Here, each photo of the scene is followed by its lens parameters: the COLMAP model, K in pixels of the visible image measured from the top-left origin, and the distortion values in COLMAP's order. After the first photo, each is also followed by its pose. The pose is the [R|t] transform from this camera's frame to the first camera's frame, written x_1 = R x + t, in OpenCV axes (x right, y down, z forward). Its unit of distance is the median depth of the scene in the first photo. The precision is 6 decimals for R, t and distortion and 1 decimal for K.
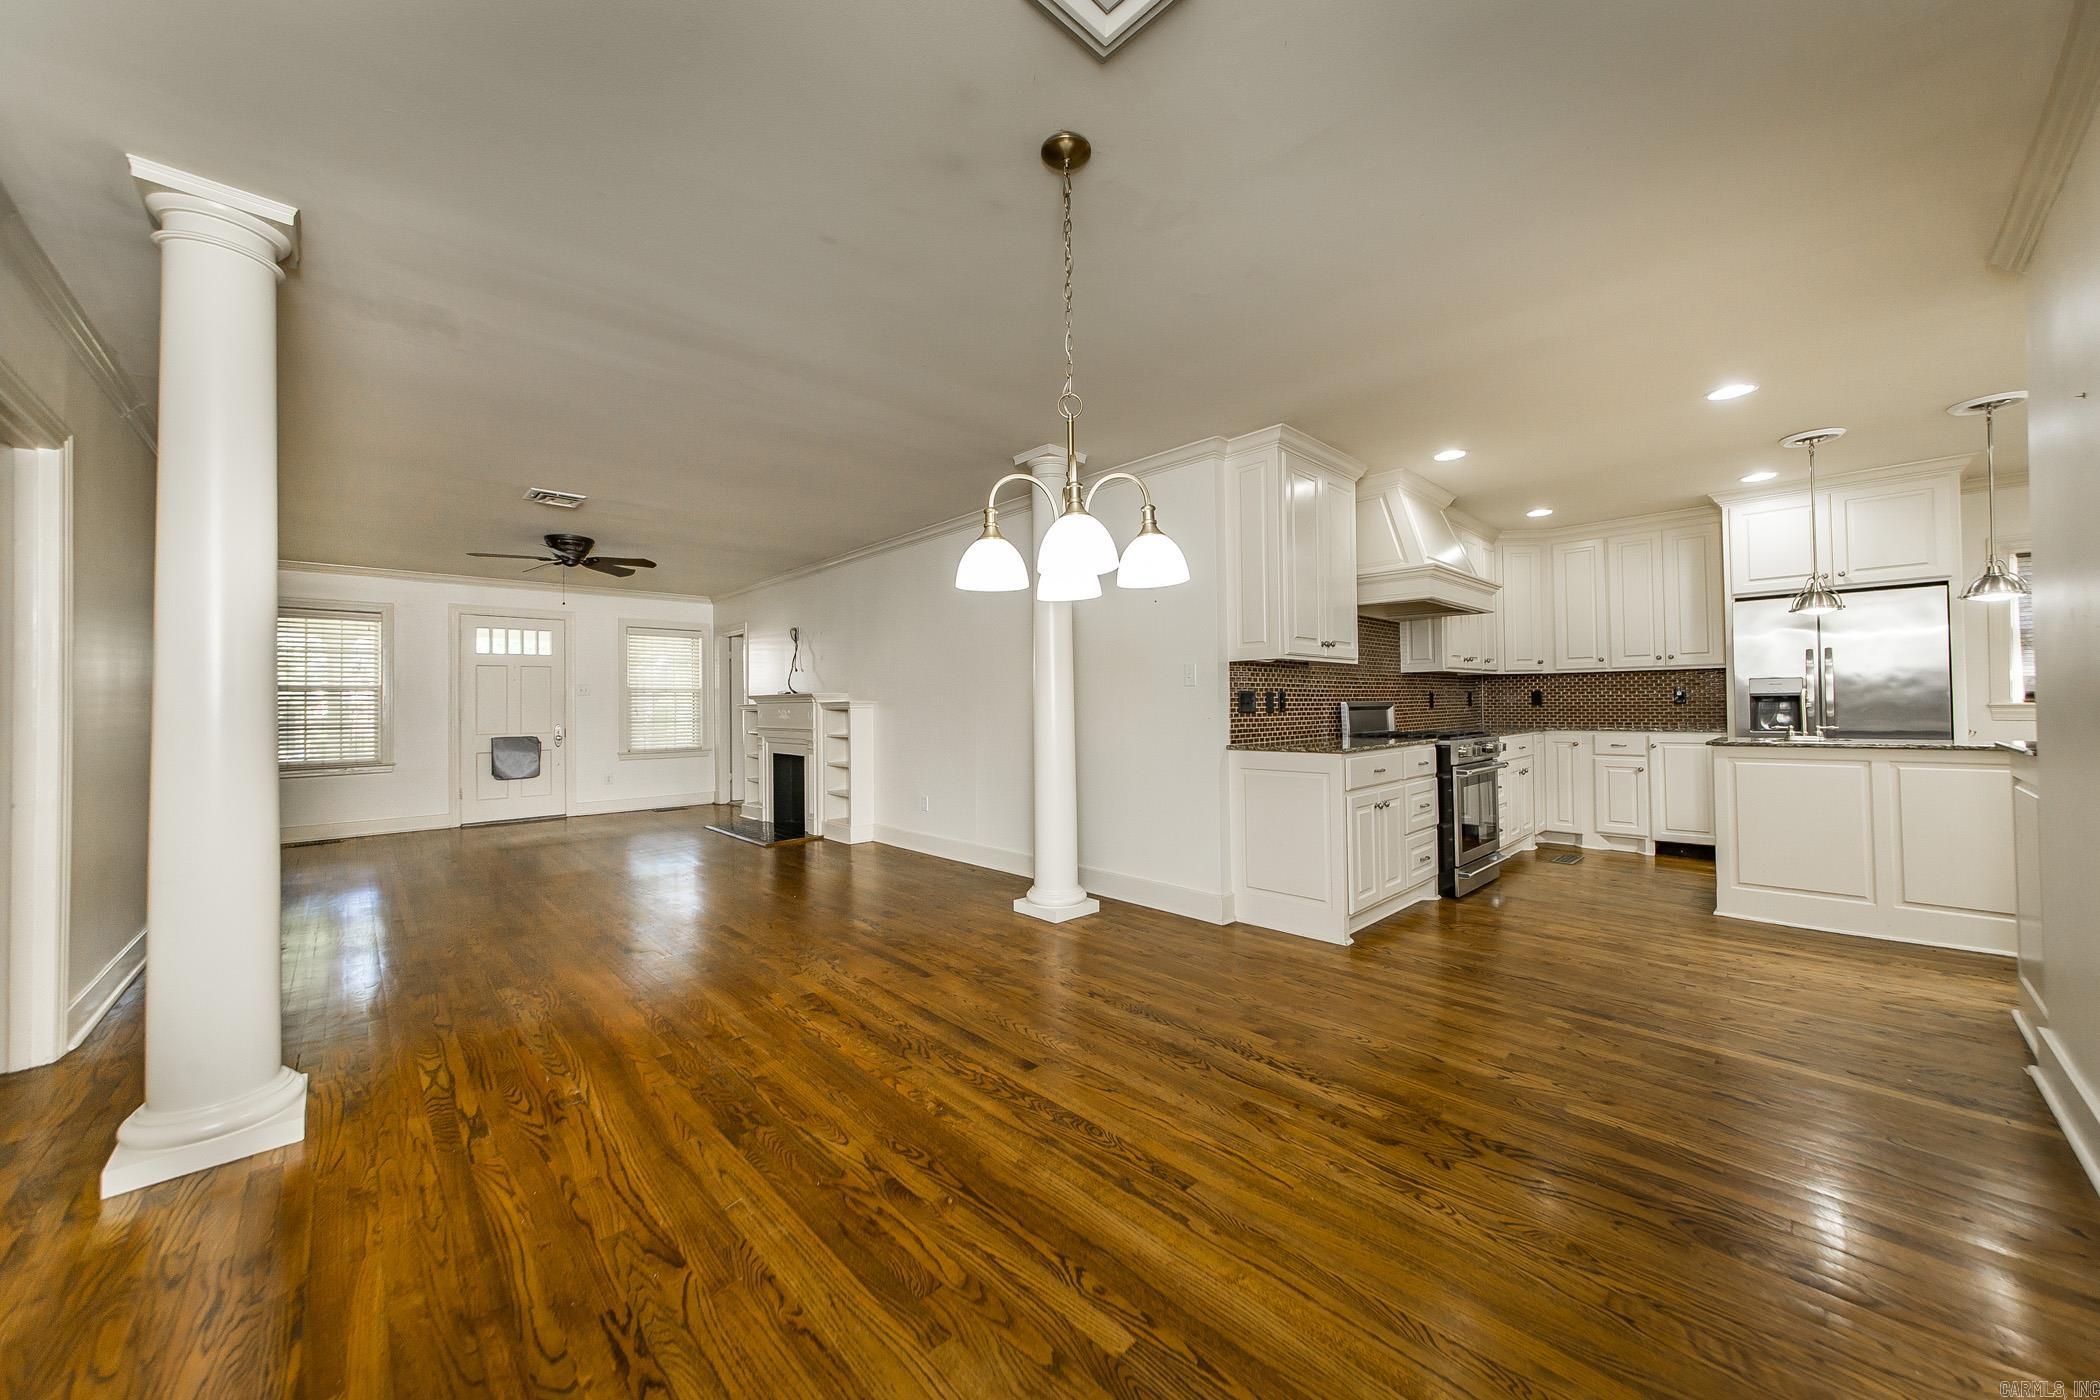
lens RADIAL K [[751.6, 0, 1047.9], [0, 751.6, 691.0], [0, 0, 1]] dist [-0.002450, -0.000153]
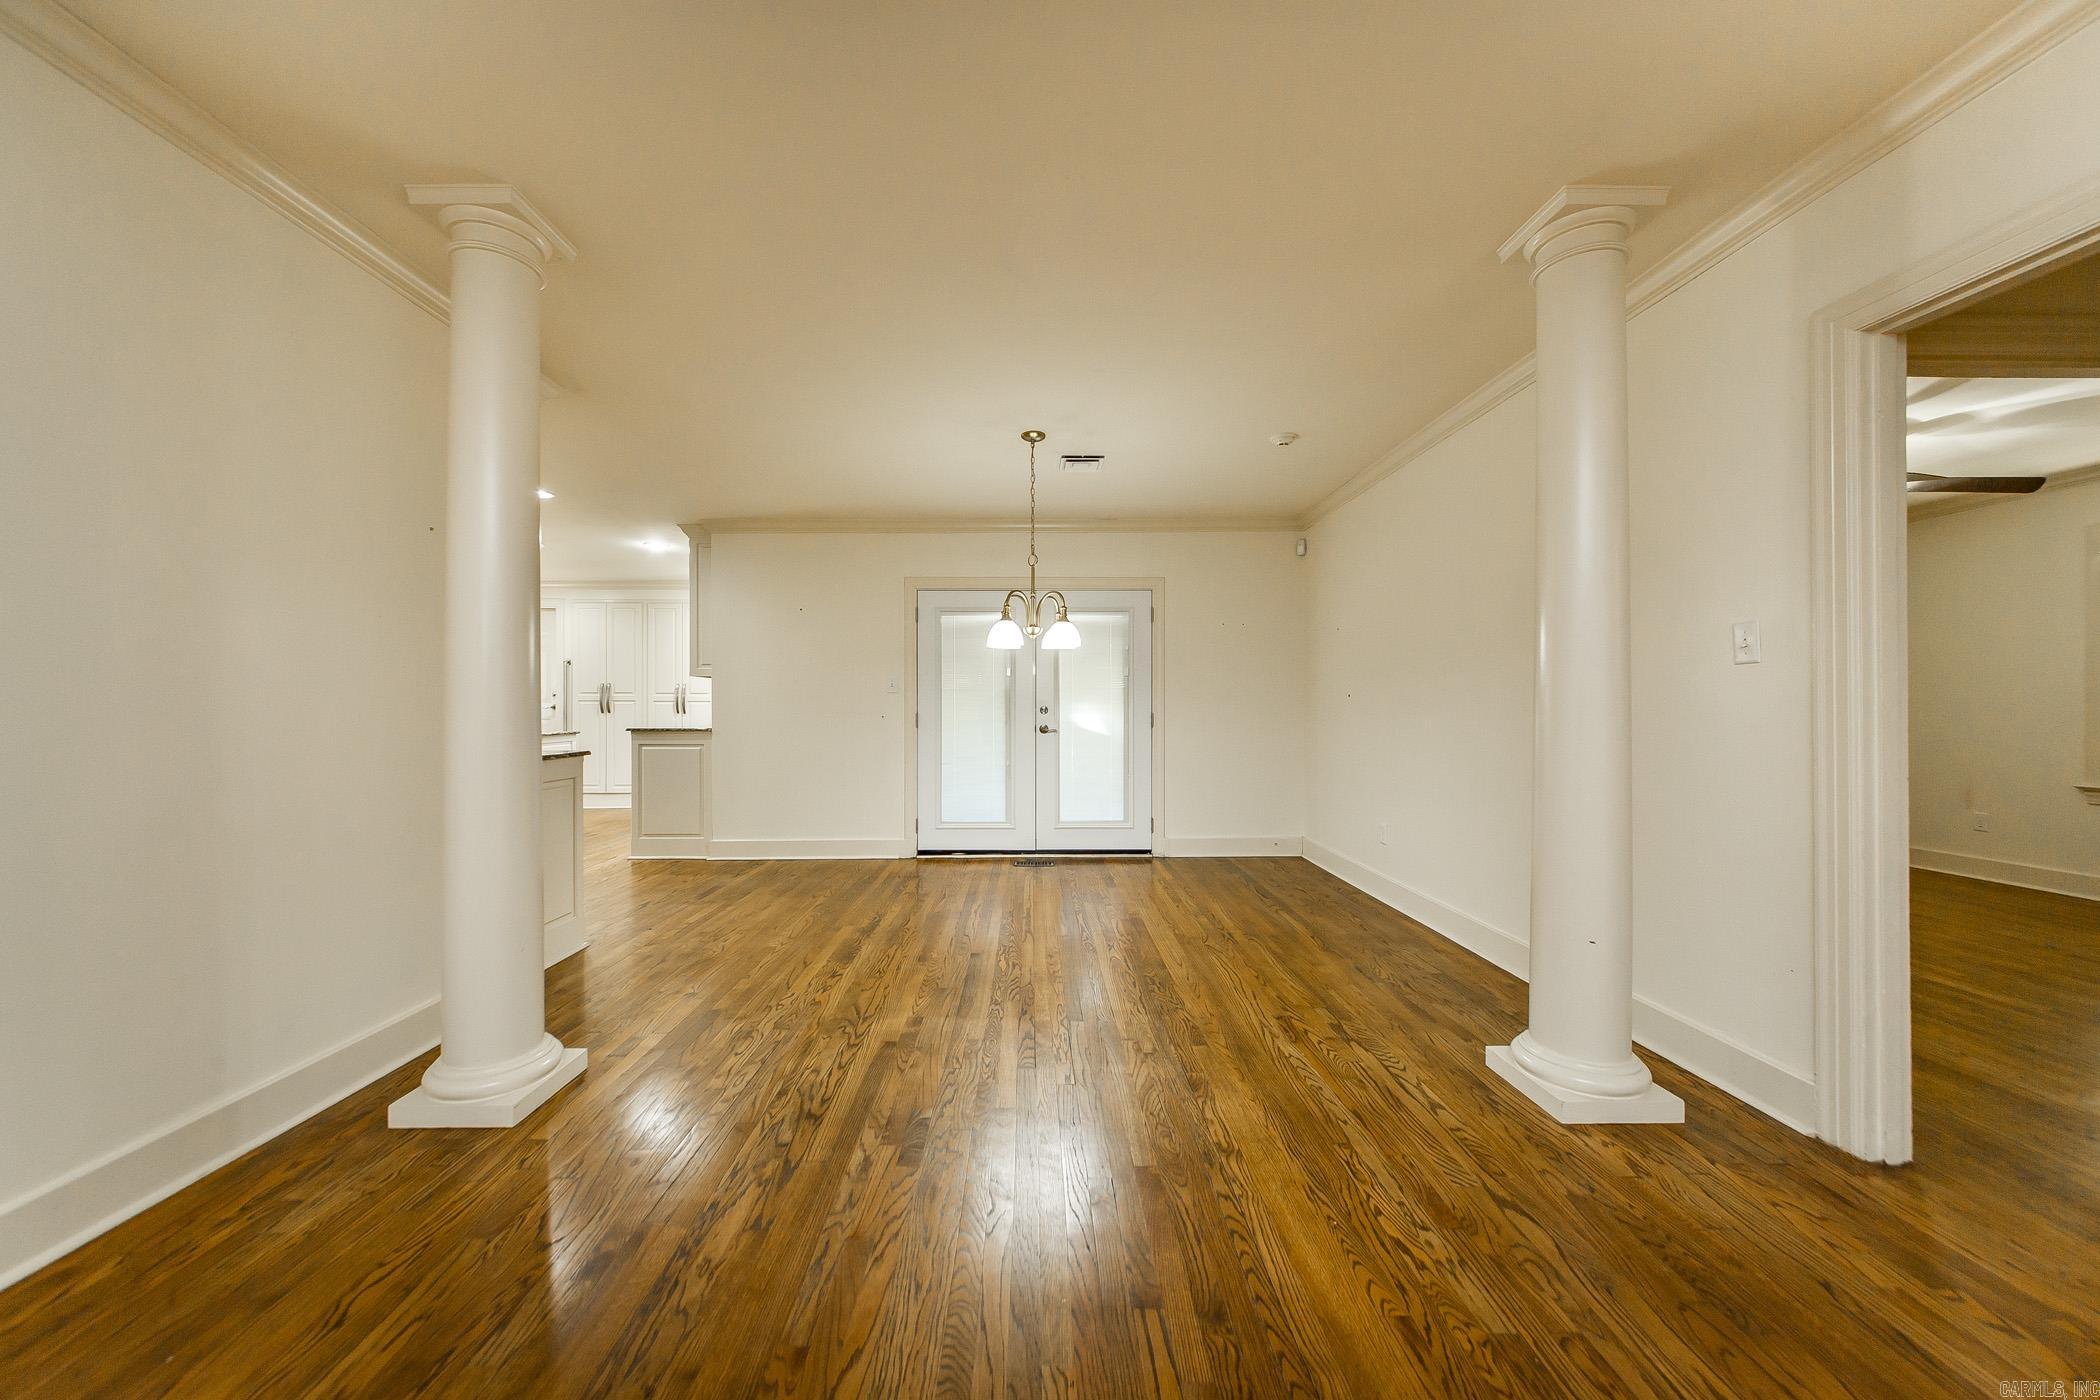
lens RADIAL K [[749.1, 0, 1022.6], [0, 749.1, 702.9], [0, 0, 1]] dist [-0.000557, -0.000024]
pose [[-0.723731, 0.015871, 0.689899, -1.311882], [-0.002263, 0.999676, -0.025372, 0.068127], [-0.690078, -0.019924, -0.723461, 2.398435]]
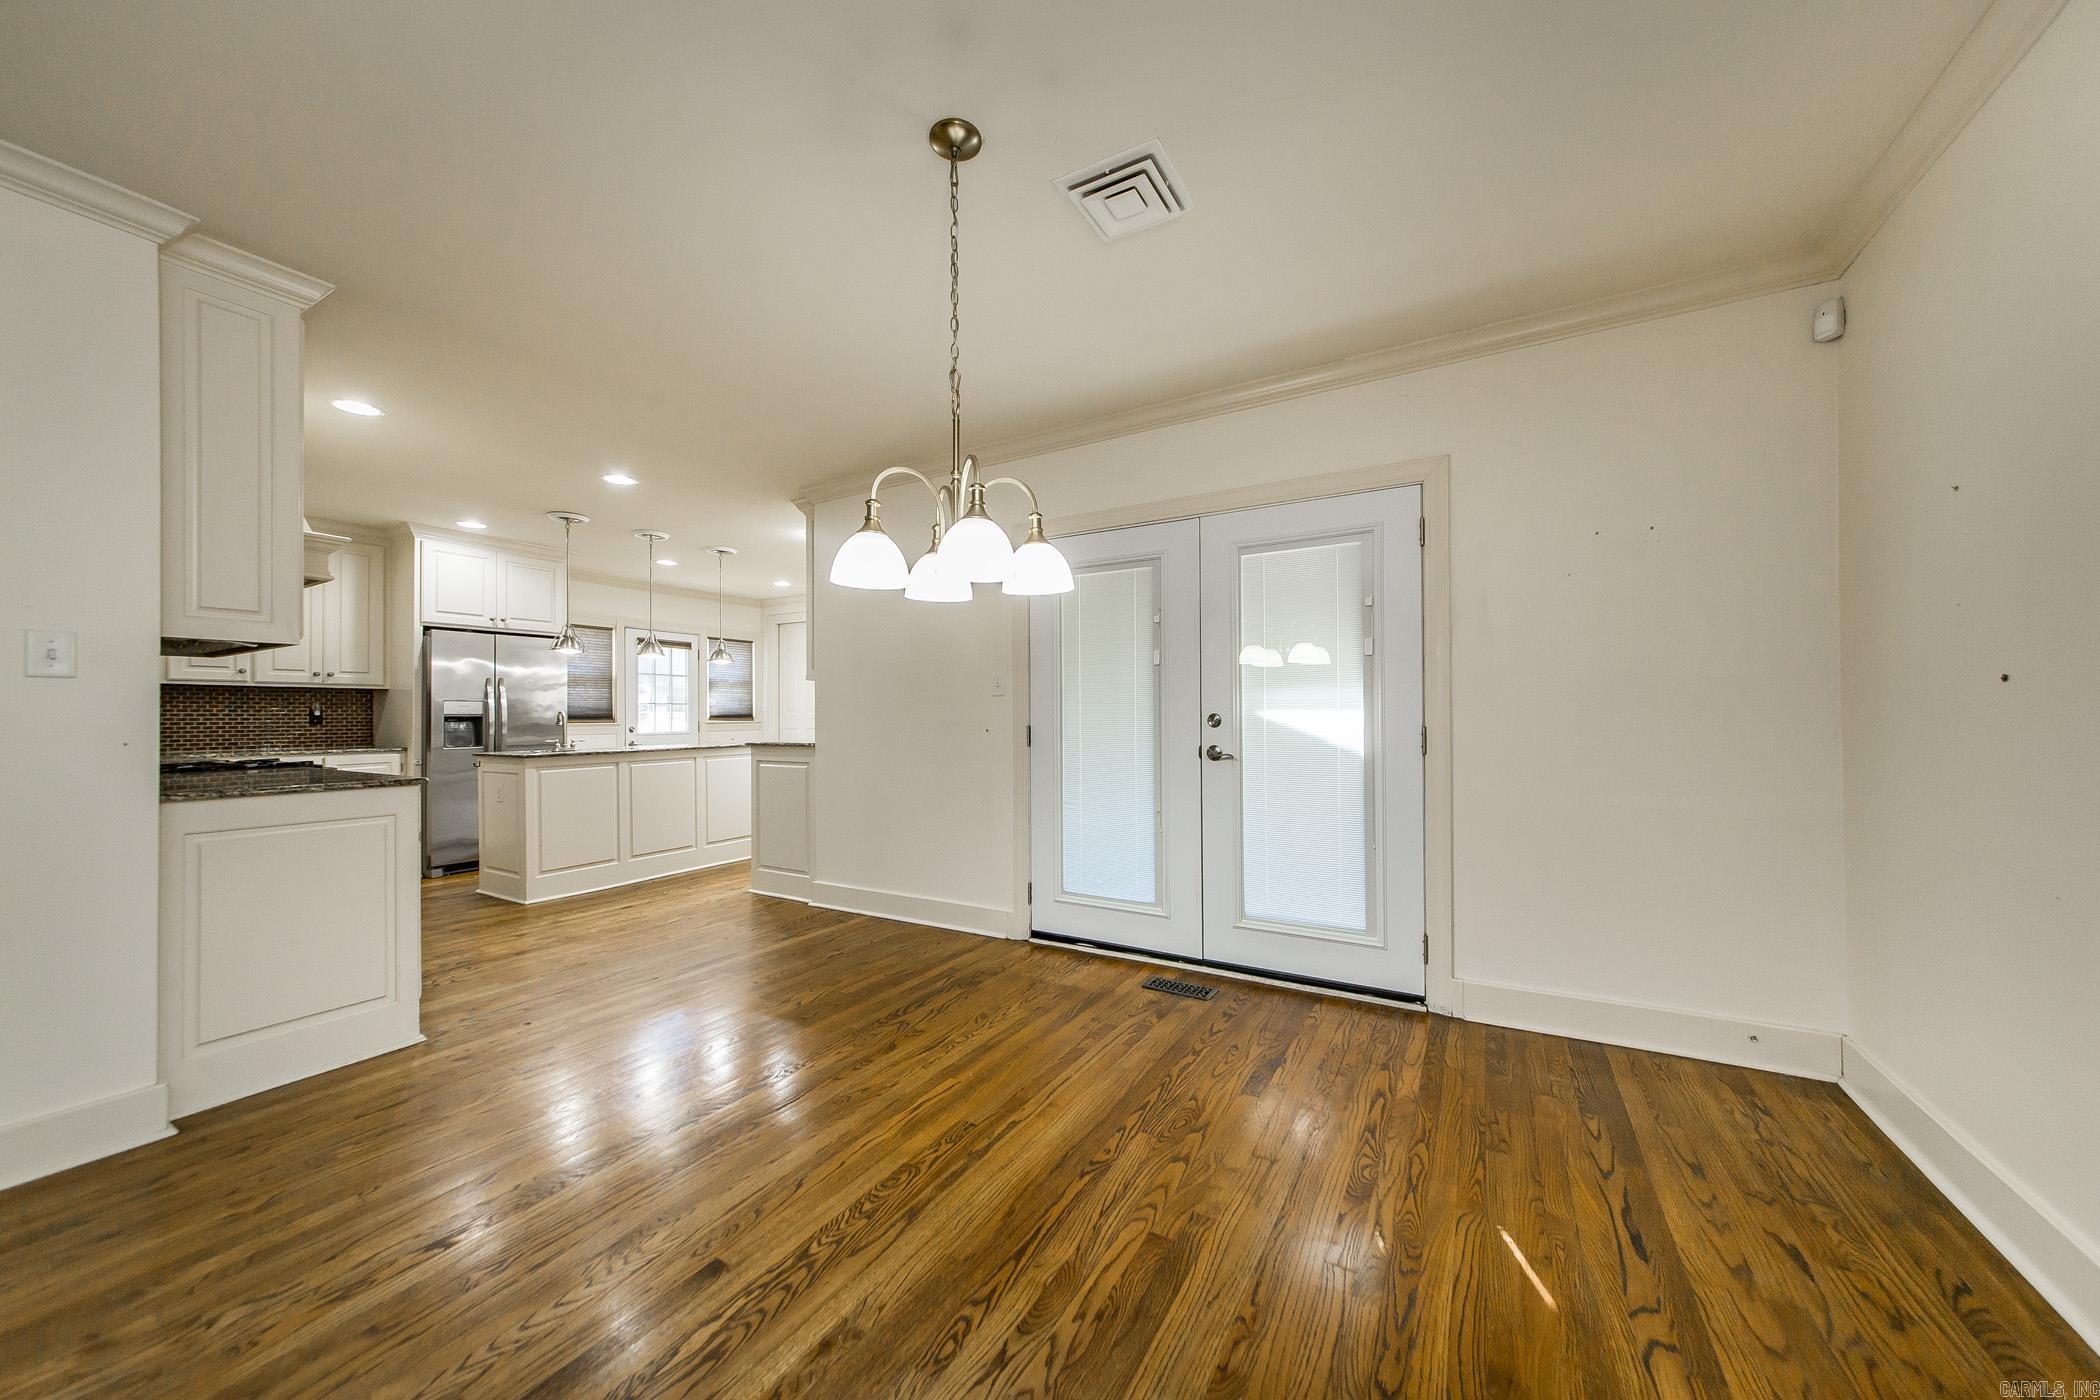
lens RADIAL K [[721.4, 0, 1061.6], [0, 721.4, 706.9], [0, 0, 1]] dist [0.001192, 0.000010]
pose [[-0.271171, 0.024547, 0.962218, -0.864506], [-0.007564, 0.999590, -0.027632, 0.040138], [-0.962501, -0.014772, -0.270874, 1.077977]]
